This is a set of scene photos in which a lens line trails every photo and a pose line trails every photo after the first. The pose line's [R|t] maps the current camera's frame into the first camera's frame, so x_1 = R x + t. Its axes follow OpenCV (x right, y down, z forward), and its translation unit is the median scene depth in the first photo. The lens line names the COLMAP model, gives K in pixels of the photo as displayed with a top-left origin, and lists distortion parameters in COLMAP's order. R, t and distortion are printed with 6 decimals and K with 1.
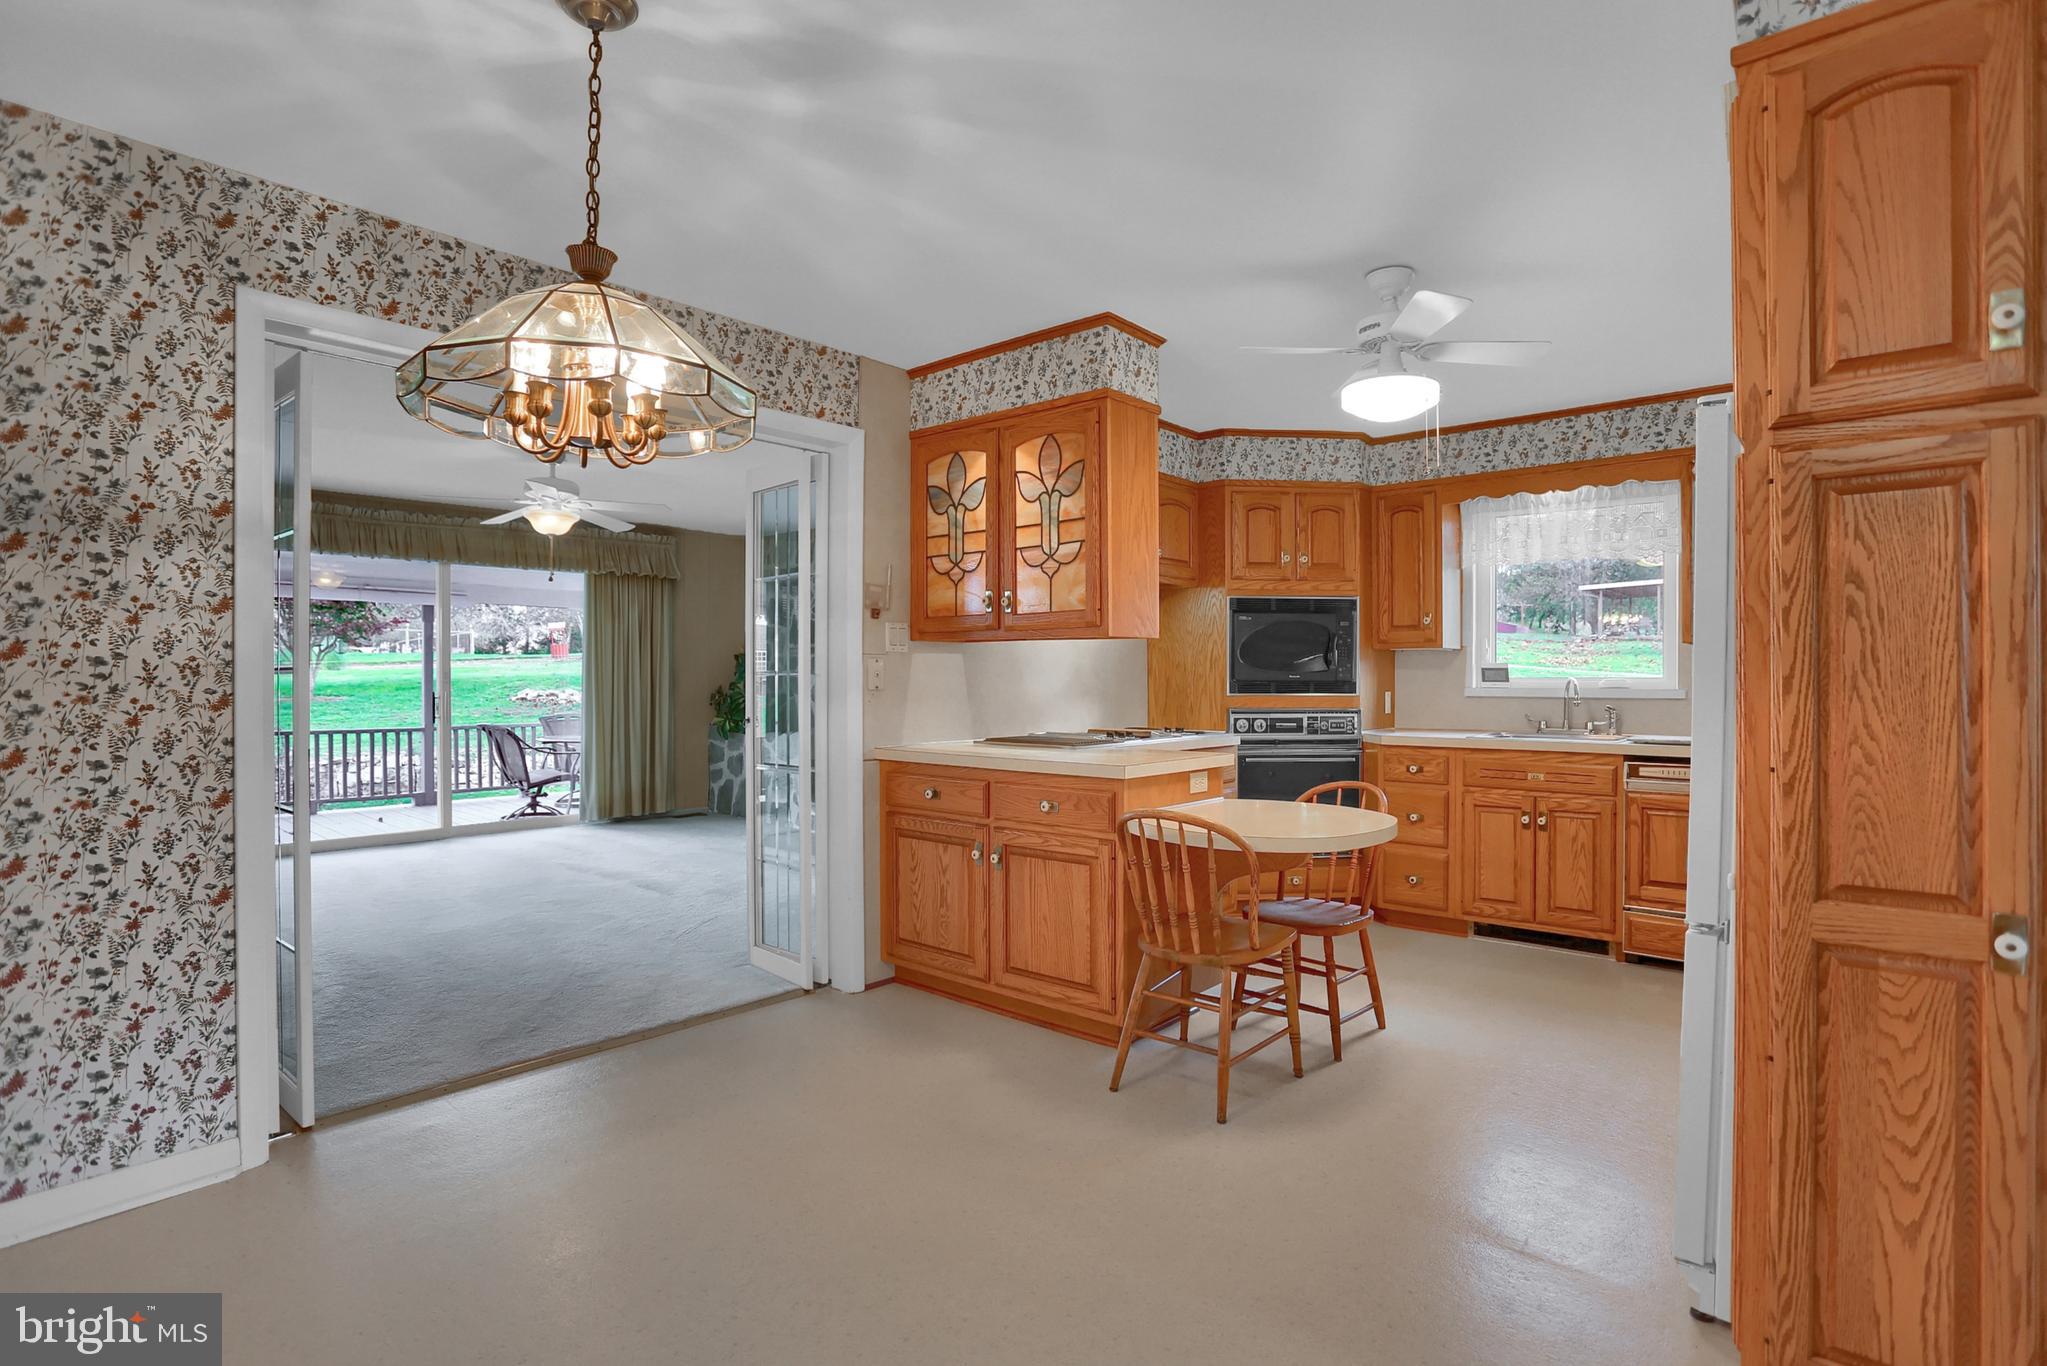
lens RADIAL K [[1026.8, 0, 1023.5], [0, 1026.8, 683.0], [0, 0, 1]] dist [-0.064130, 0.000411]
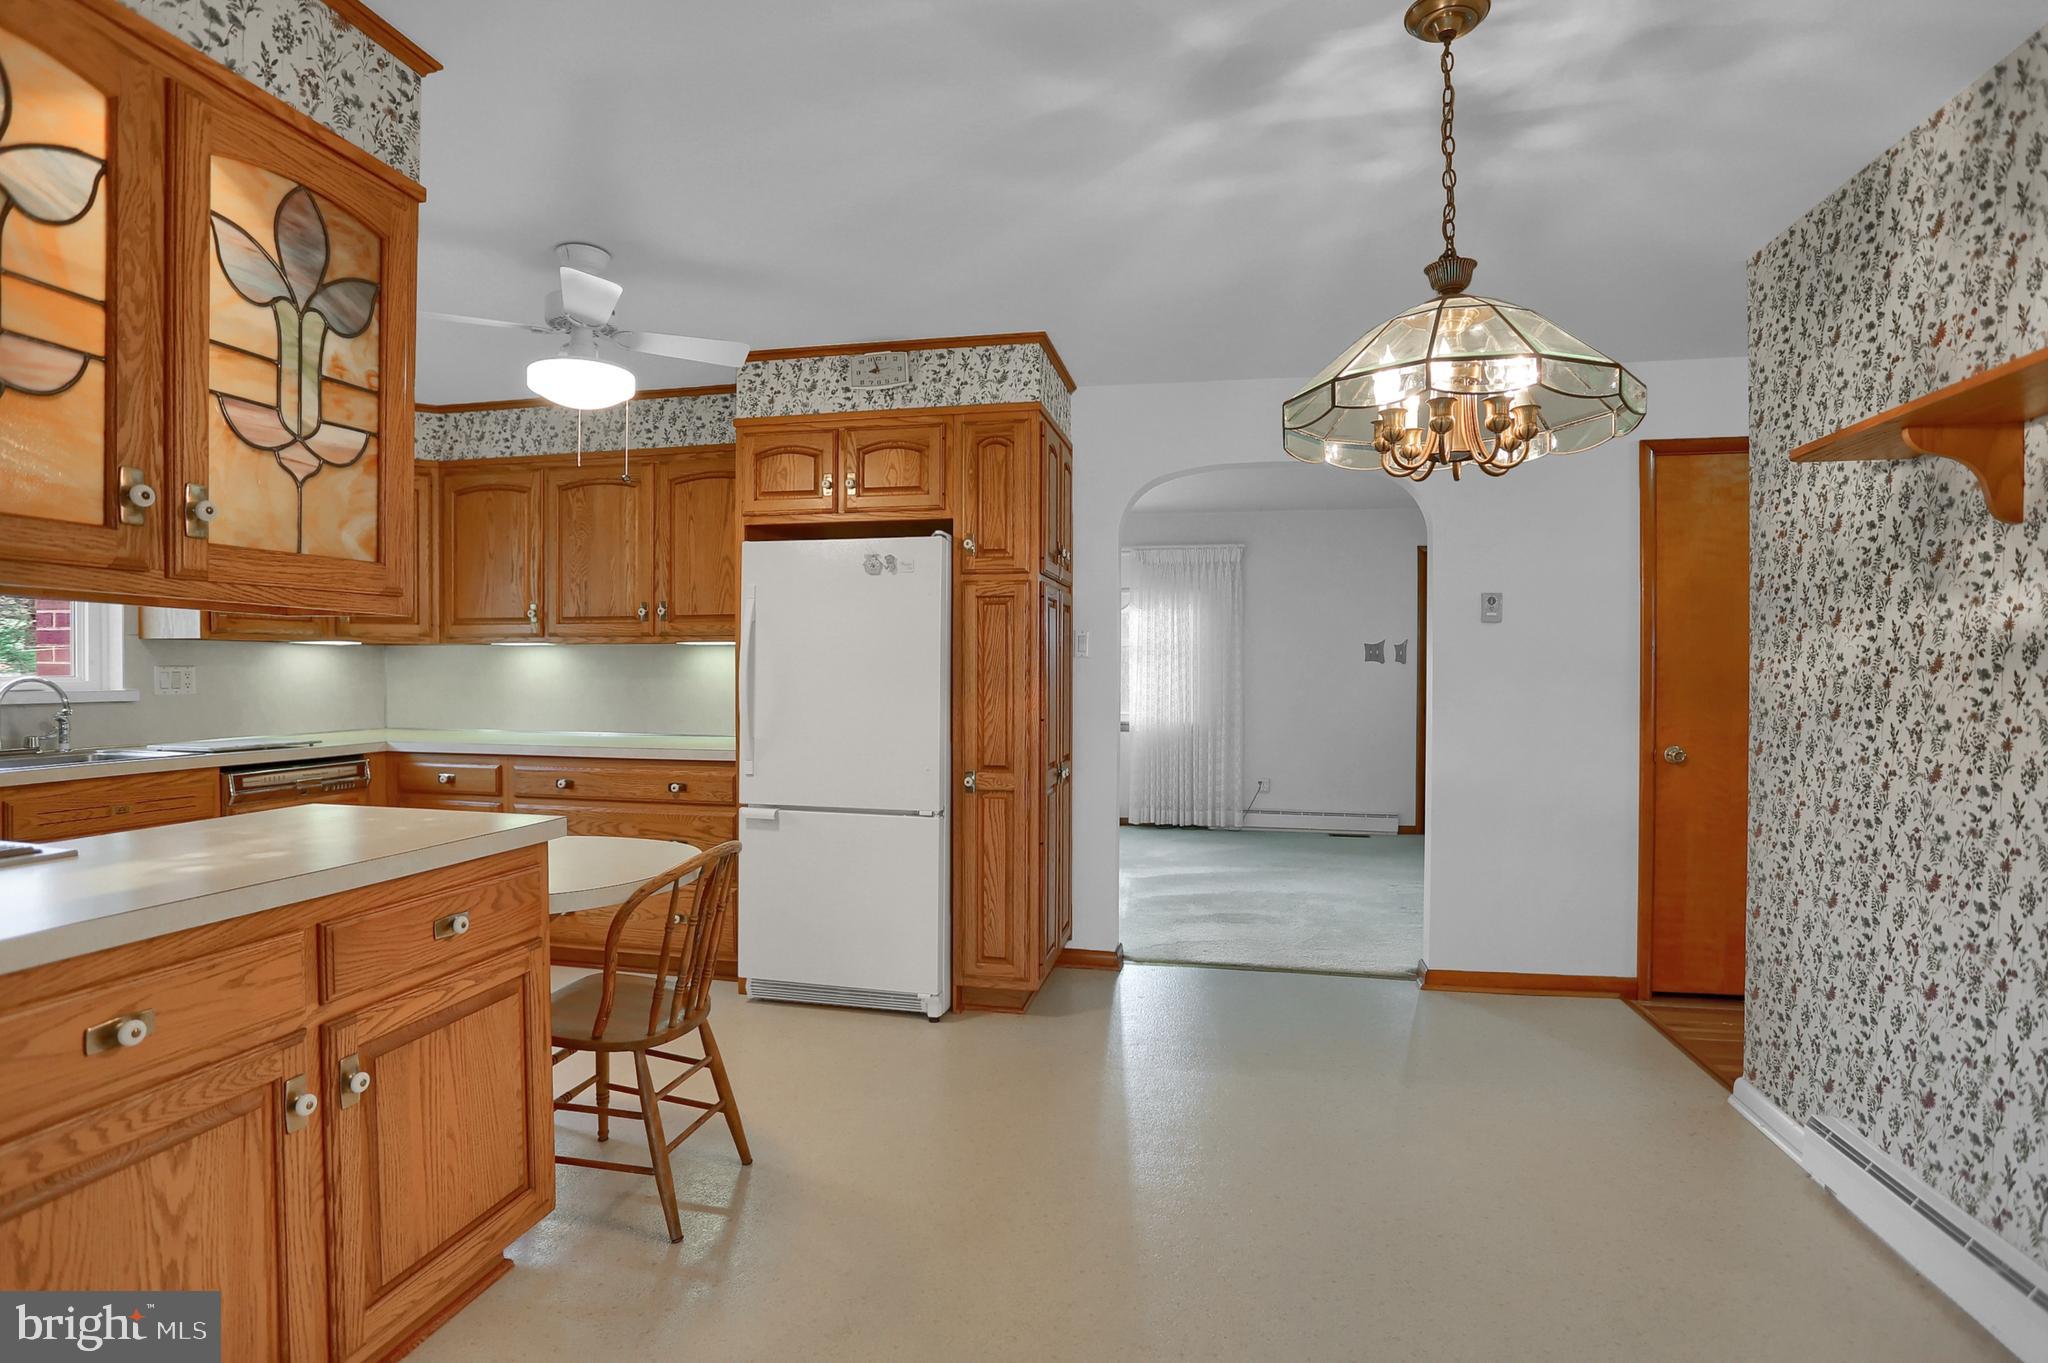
lens RADIAL K [[1010.1, 0, 1017.4], [0, 1010.1, 682.2], [0, 0, 1]] dist [-0.060183, 0.025920]
pose [[-0.493653, -0.012966, 0.869562, -0.488538], [0.001991, 0.999869, 0.016039, -0.014167], [-0.869657, 0.009649, -0.493562, 0.839644]]
